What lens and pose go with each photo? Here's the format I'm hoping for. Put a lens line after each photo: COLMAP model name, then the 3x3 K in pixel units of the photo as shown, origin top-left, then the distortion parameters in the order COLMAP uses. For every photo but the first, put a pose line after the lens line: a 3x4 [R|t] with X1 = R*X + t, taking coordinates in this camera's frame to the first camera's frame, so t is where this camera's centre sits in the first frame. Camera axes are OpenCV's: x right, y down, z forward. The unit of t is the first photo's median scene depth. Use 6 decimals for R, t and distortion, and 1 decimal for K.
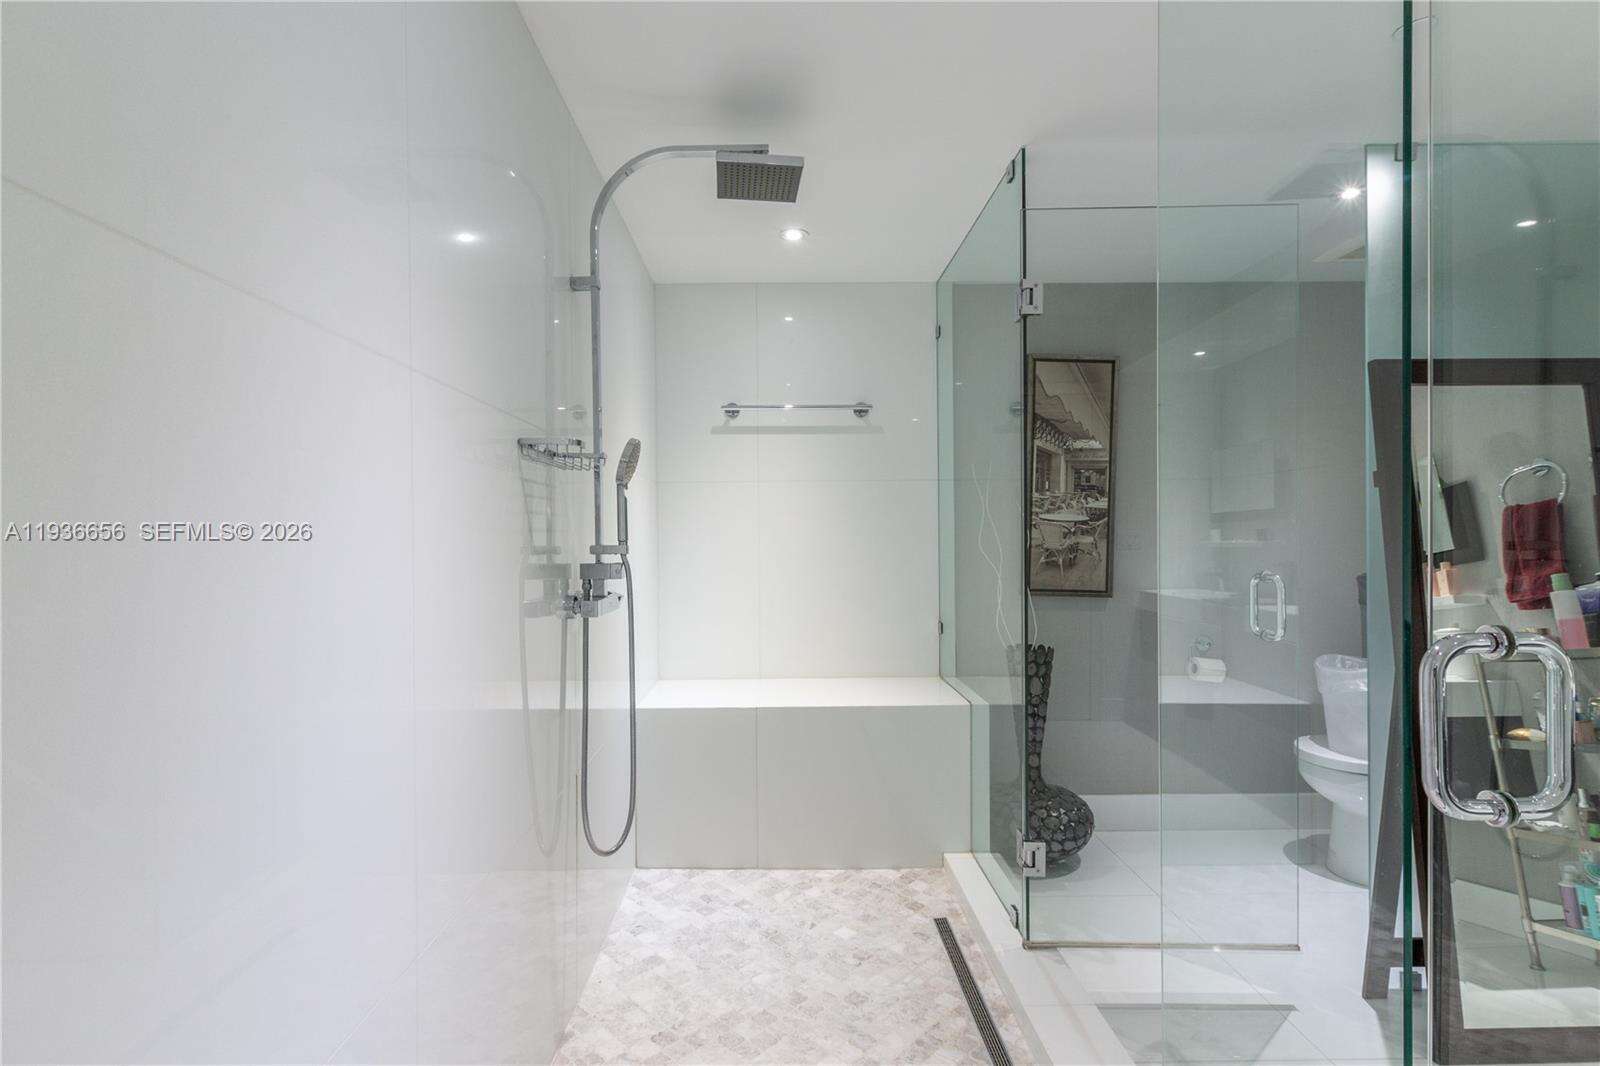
lens RADIAL K [[750.9, 0, 788.4], [0, 750.9, 539.6], [0, 0, 1]] dist [0.002562, -0.000502]
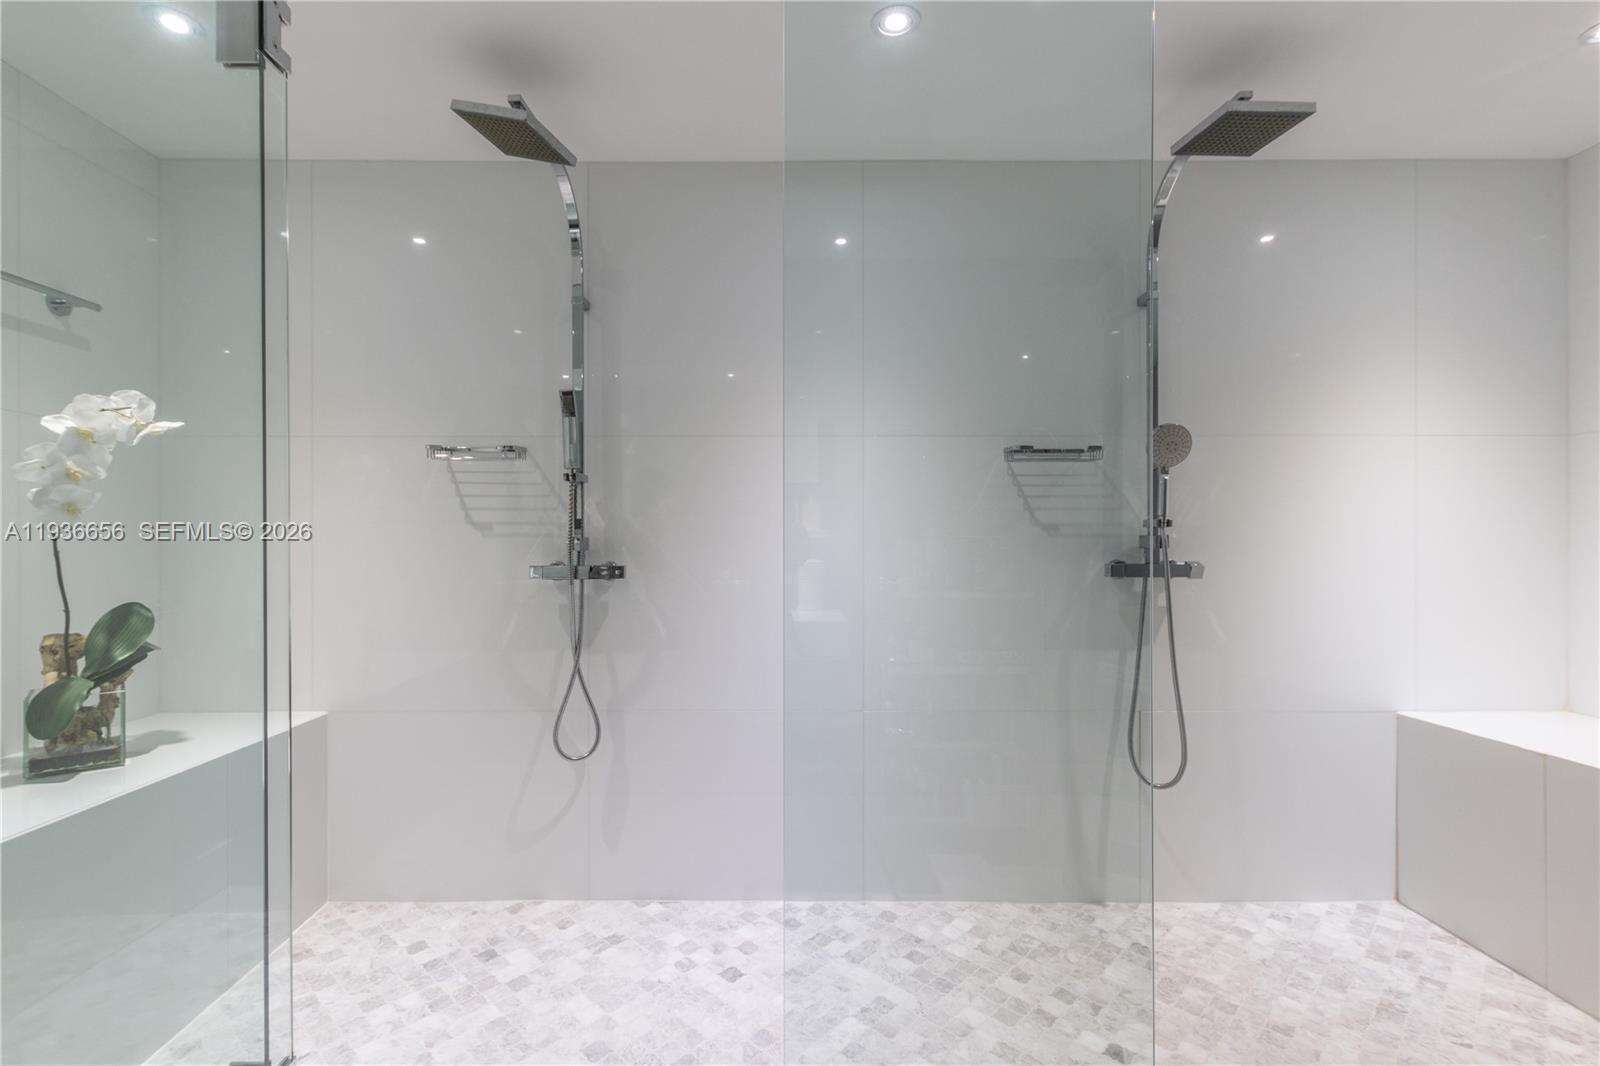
lens RADIAL K [[750.9, 0, 802.2], [0, 750.9, 538.5], [0, 0, 1]] dist [0.002562, -0.000502]
pose [[0.039774, 0.009152, -0.999167, 0.767794], [-0.000123, 0.999958, 0.009154, 0.014586], [0.999209, -0.000241, 0.039774, 0.341759]]
